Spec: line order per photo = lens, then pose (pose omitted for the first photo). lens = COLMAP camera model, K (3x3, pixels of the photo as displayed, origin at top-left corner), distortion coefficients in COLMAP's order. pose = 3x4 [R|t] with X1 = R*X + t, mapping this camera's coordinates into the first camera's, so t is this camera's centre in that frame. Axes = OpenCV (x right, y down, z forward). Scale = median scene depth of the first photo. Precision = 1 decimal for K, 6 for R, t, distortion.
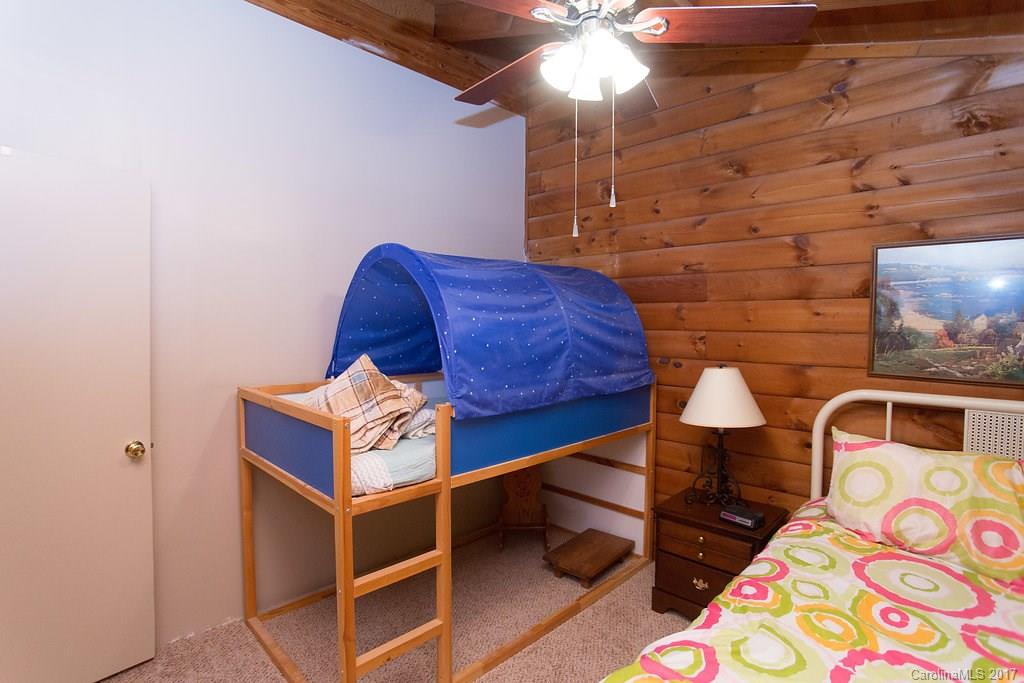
lens RADIAL K [[505.8, 0, 512.0], [0, 505.8, 341.5], [0, 0, 1]] dist [-0.079530, 0.033490]
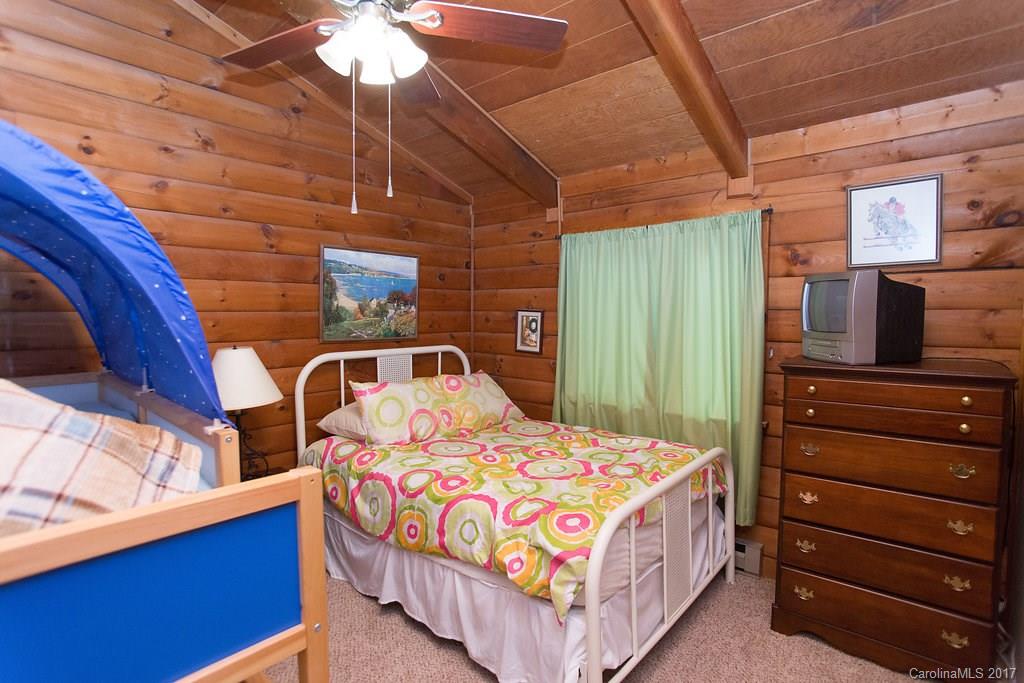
lens RADIAL K [[505.8, 0, 512.0], [0, 505.8, 341.5], [0, 0, 1]] dist [-0.079530, 0.033490]
pose [[-0.065374, -0.070020, 0.995401, -0.708723], [0.031455, 0.996895, 0.072190, -0.017509], [-0.997365, 0.036030, -0.062968, 0.628333]]
